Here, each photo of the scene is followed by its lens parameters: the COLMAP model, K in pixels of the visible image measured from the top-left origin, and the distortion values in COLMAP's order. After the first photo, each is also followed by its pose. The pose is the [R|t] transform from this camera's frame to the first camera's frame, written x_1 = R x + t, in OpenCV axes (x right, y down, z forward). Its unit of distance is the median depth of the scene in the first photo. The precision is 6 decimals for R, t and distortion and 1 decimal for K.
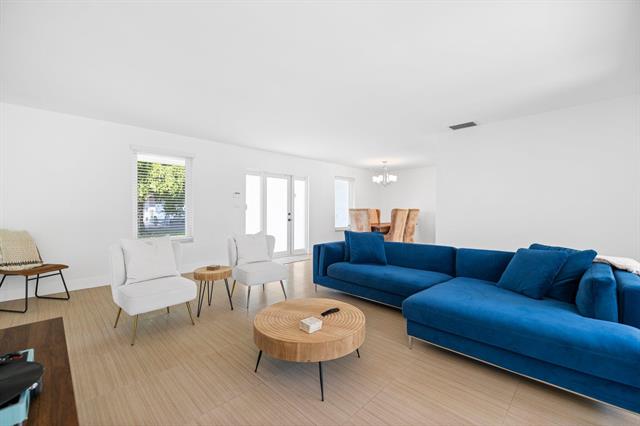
lens RADIAL K [[270.4, 0, 323.0], [0, 270.4, 212.6], [0, 0, 1]] dist [-0.001482, 0.000060]
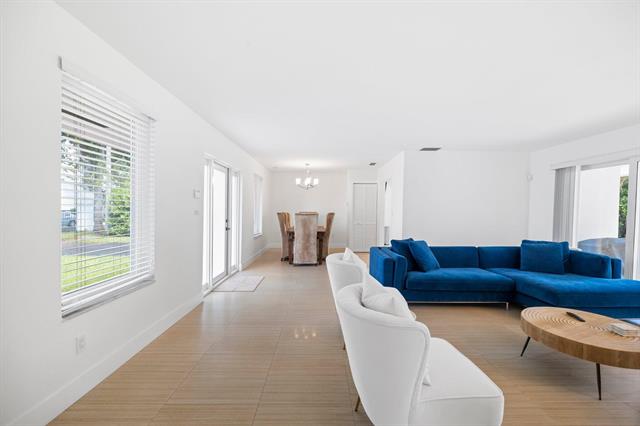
lens RADIAL K [[270.4, 0, 320.3], [0, 270.4, 211.9], [0, 0, 1]] dist [-0.001482, 0.000060]
pose [[0.709895, 0.000312, 0.704308, -0.475415], [0.000541, 0.999999, -0.000988, -0.018689], [-0.704307, 0.001082, 0.709894, 0.306242]]
